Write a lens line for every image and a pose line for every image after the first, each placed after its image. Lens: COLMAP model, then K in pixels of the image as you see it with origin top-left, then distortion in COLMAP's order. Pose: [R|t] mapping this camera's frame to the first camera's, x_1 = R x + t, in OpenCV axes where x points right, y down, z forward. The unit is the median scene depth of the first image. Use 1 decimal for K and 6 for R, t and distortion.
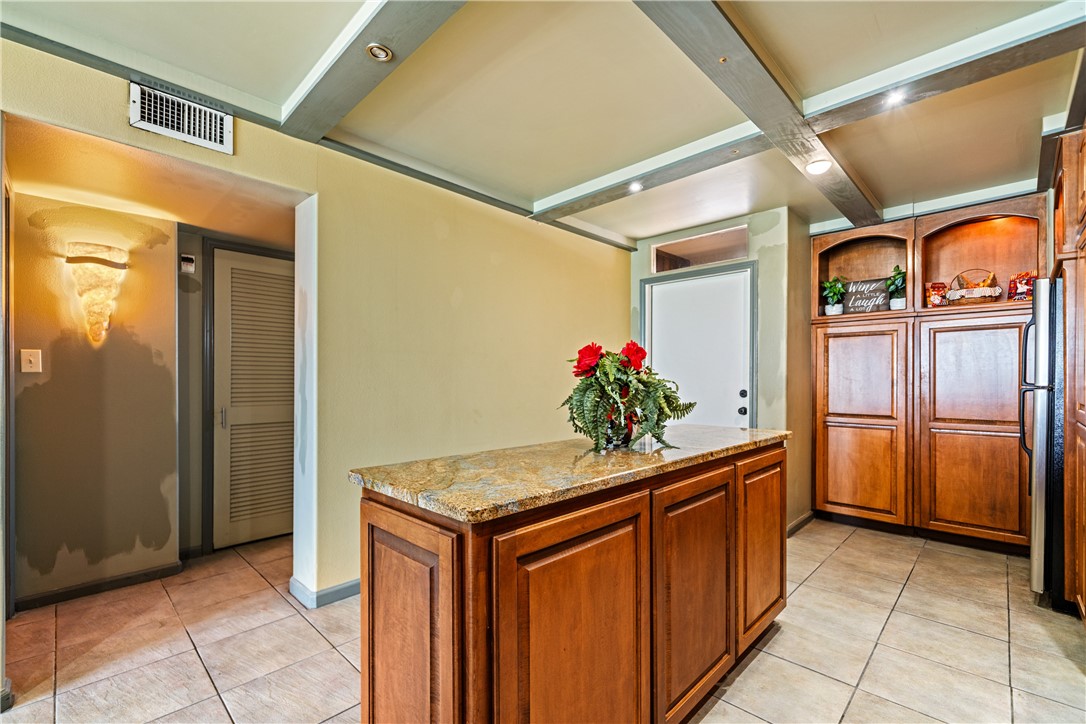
lens RADIAL K [[471.6, 0, 545.9], [0, 471.6, 379.2], [0, 0, 1]] dist [0.000561, -0.000231]
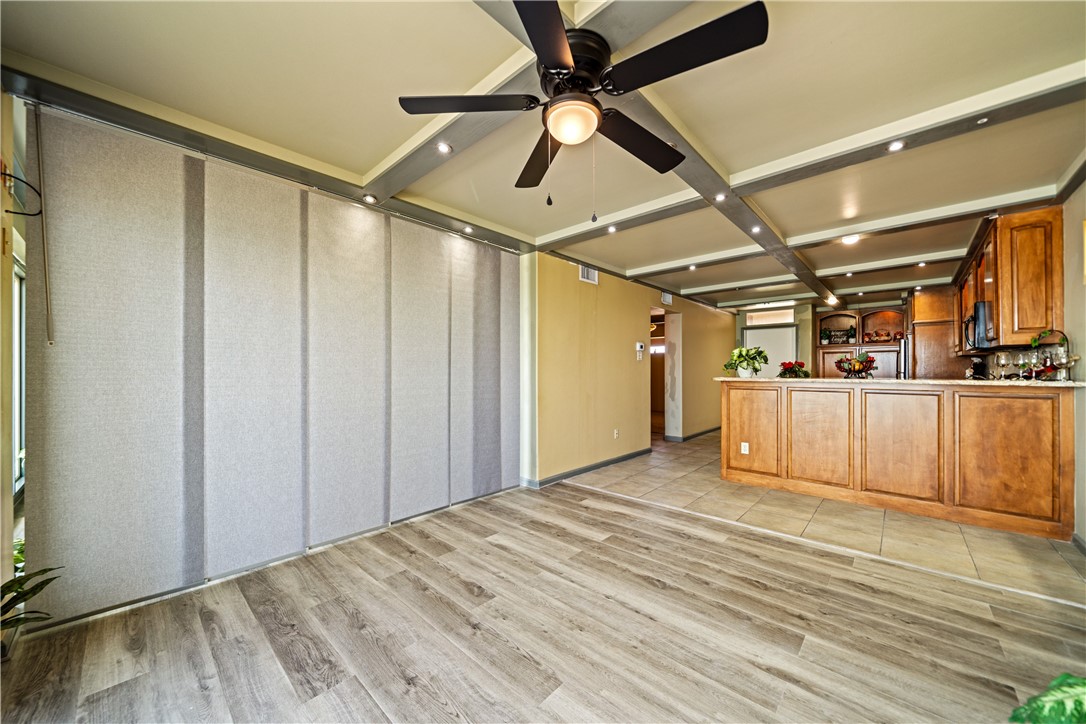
lens RADIAL K [[391.3, 0, 543.6], [0, 391.3, 371.1], [0, 0, 1]] dist [-0.000034, 0.000053]
pose [[0.999561, -0.001502, 0.029578, -1.069639], [0.001463, 0.999998, 0.001345, -0.000160], [-0.029580, -0.001301, 0.999562, -1.158791]]
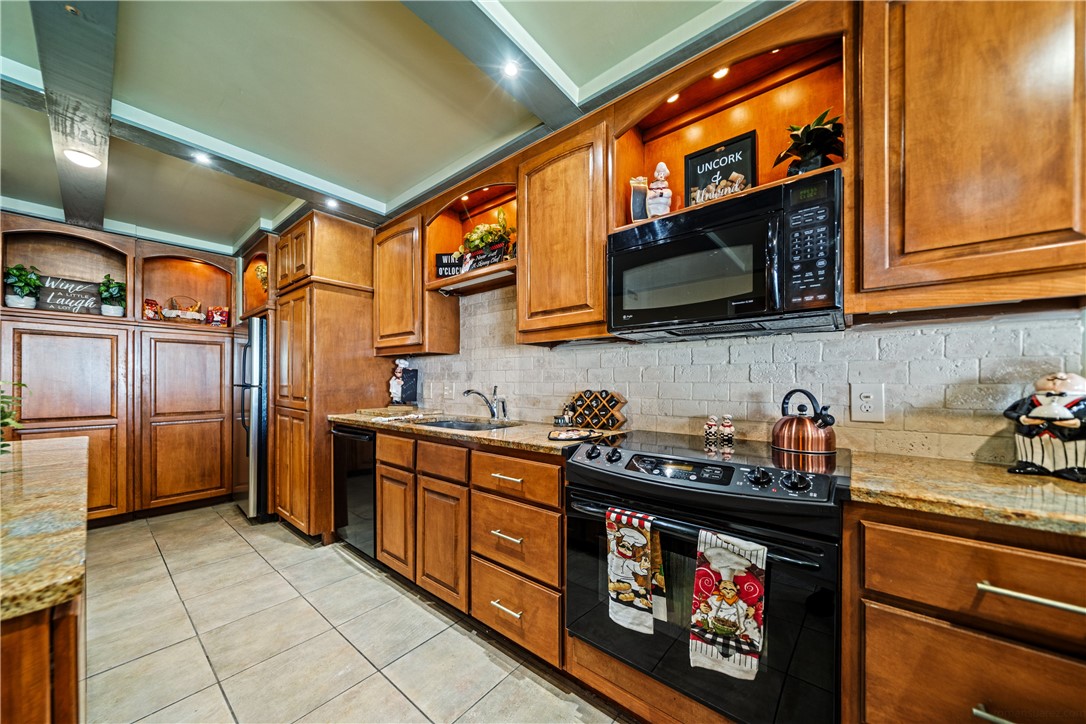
lens RADIAL K [[371.9, 0, 541.9], [0, 371.9, 379.9], [0, 0, 1]] dist [-0.001977, -0.000005]
pose [[-0.087183, 0.005149, 0.996179, -0.193596], [-0.000906, 0.999986, -0.005248, 0.001564], [-0.996192, -0.001360, -0.087177, 0.107319]]
